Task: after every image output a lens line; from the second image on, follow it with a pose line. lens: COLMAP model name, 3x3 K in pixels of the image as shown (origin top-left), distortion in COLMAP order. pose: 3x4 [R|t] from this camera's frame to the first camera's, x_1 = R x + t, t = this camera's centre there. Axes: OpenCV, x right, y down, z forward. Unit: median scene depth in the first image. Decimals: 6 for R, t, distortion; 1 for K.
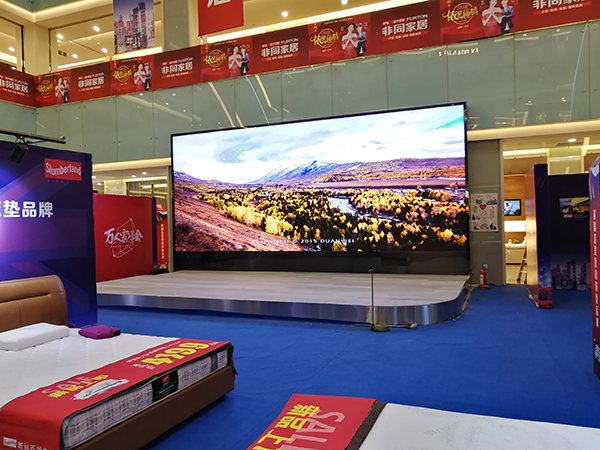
lens RADIAL K [[463.6, 0, 300.0], [0, 463.6, 225.0], [0, 0, 1]] dist [-0.038176, 0.060829]
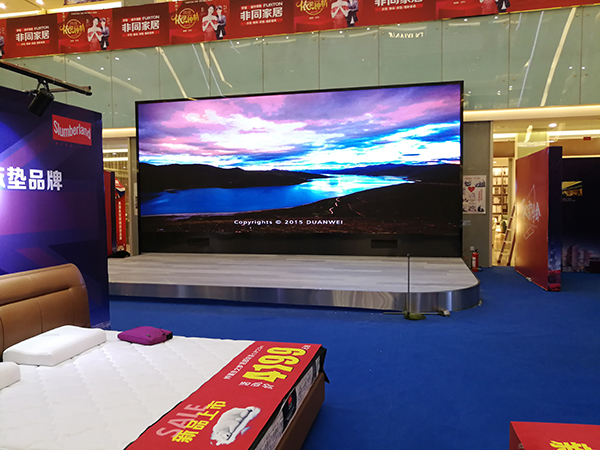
lens RADIAL K [[463.6, 0, 300.0], [0, 463.6, 225.0], [0, 0, 1]] dist [-0.038176, 0.060829]
pose [[0.988264, 0.007258, 0.152582, -0.122077], [-0.013782, 0.999033, 0.041747, 0.001835], [-0.152131, -0.043360, 0.987409, 0.074749]]
